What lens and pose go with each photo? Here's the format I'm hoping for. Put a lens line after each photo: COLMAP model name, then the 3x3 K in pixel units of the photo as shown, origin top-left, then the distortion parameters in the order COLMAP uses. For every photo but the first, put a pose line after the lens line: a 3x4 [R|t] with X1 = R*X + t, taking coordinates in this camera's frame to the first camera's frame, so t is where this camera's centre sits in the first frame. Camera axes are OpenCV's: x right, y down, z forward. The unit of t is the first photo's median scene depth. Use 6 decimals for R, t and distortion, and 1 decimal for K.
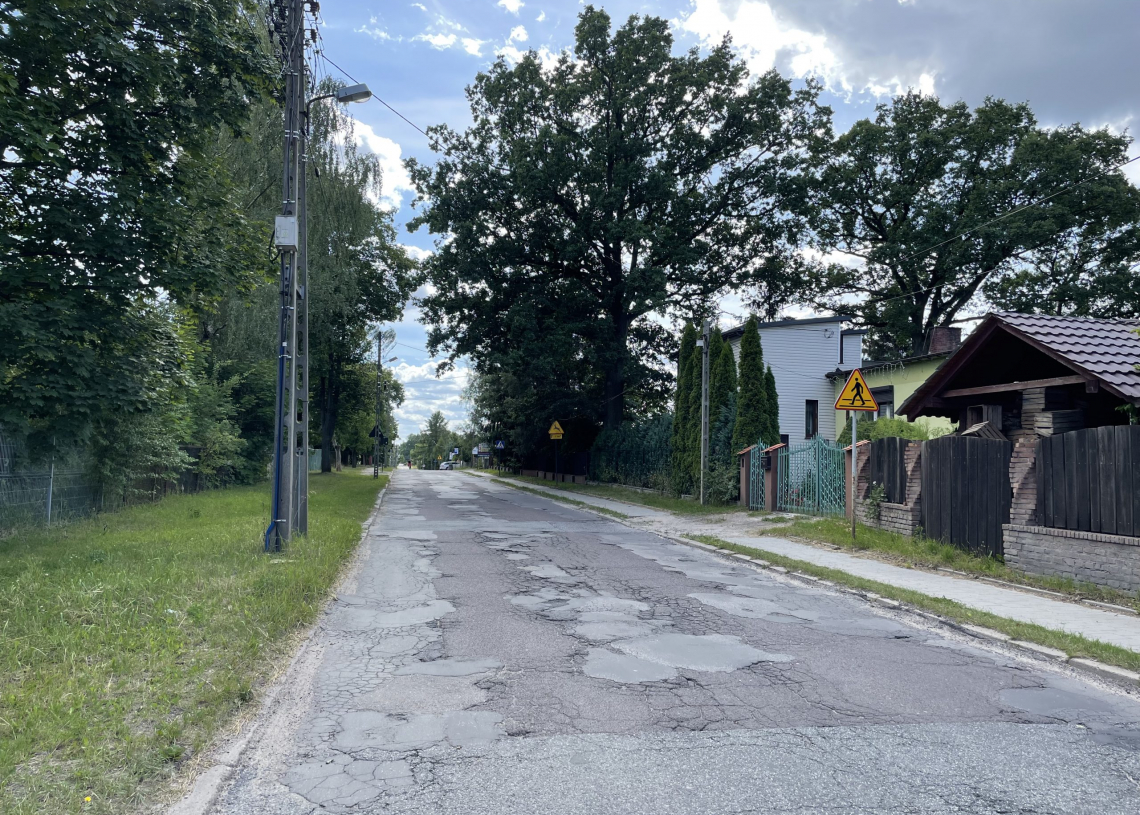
lens RADIAL K [[917.0, 0, 570.0], [0, 917.0, 407.5], [0, 0, 1]] dist [0.077649, 0.000779]
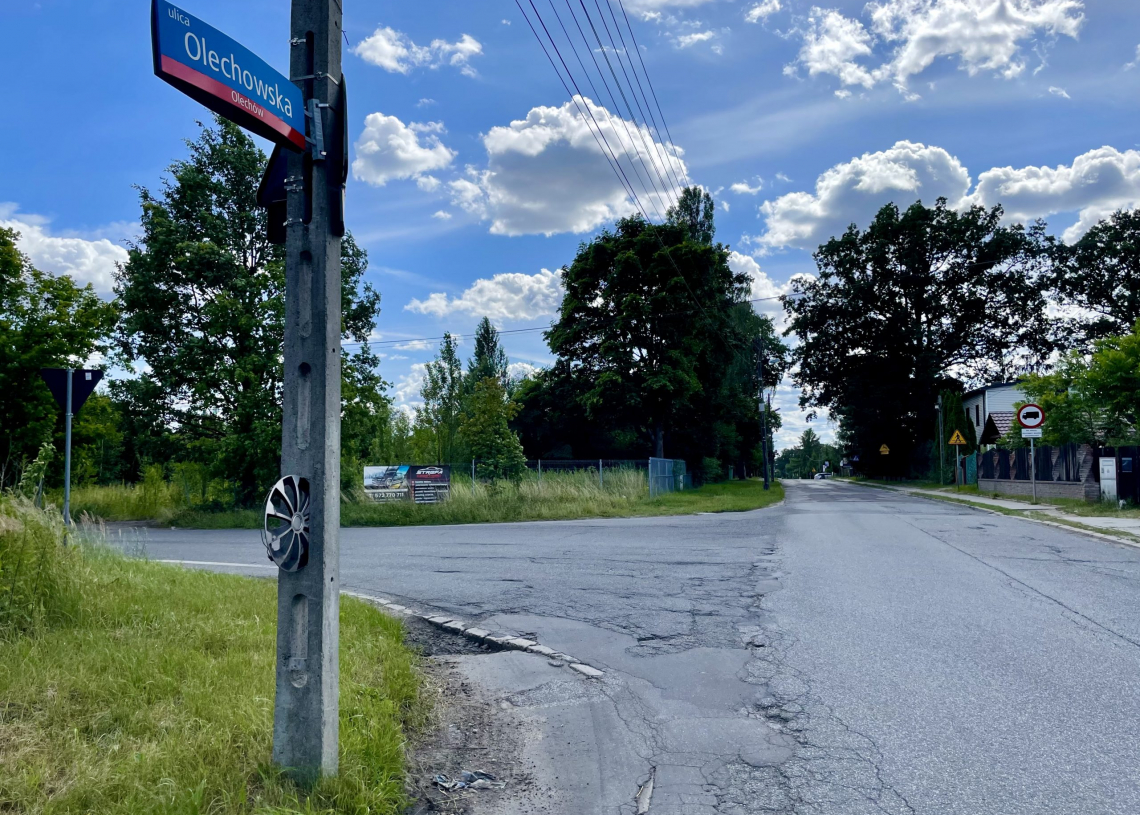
lens RADIAL K [[1005.0, 0, 570.0], [0, 1005.0, 407.5], [0, 0, 1]] dist [0.089963, 0.000958]
pose [[0.928014, -0.066831, -0.366503, 0.132181], [0.062921, 0.997762, -0.022620, -0.042988], [0.367195, -0.002069, 0.930142, -0.870630]]
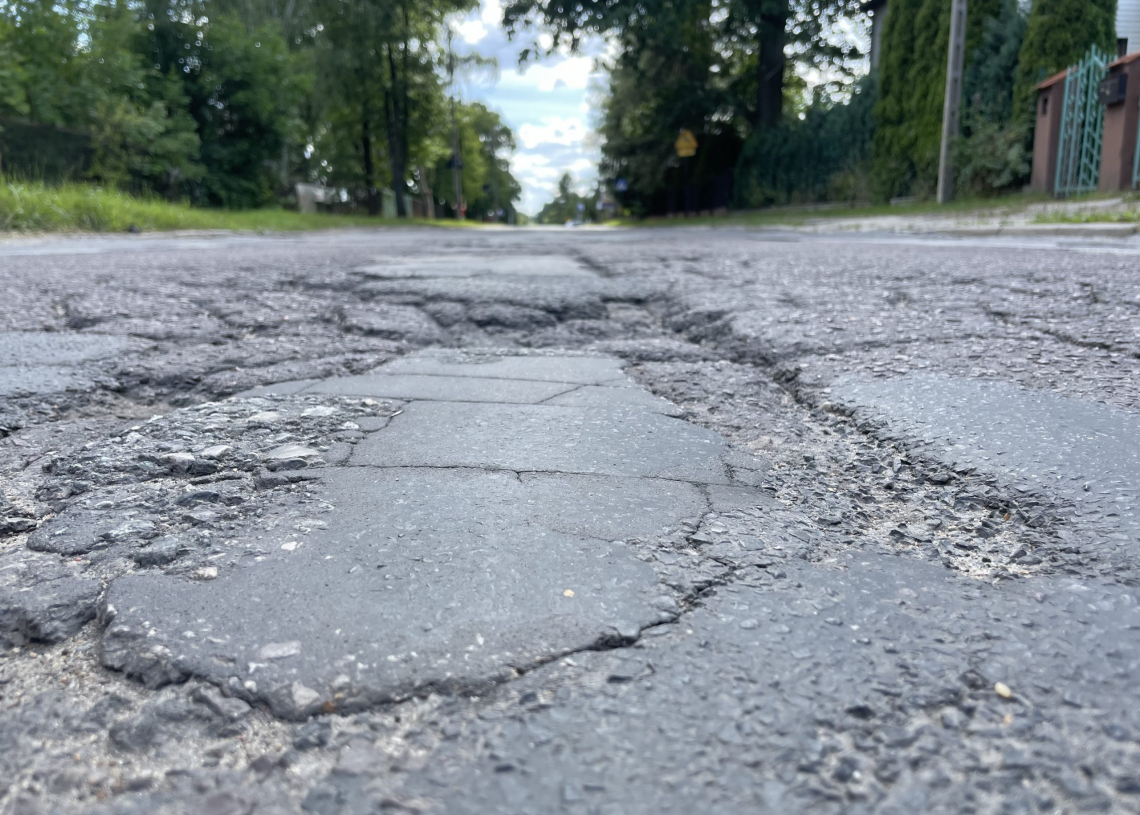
lens RADIAL K [[917.0, 0, 570.0], [0, 917.0, 407.5], [0, 0, 1]] dist [0.077649, 0.000779]
pose [[0.987980, 0.002977, -0.154556, 0.007316], [0.034311, 0.970653, 0.238022, 0.051668], [0.150729, -0.240464, 0.958884, 0.251017]]
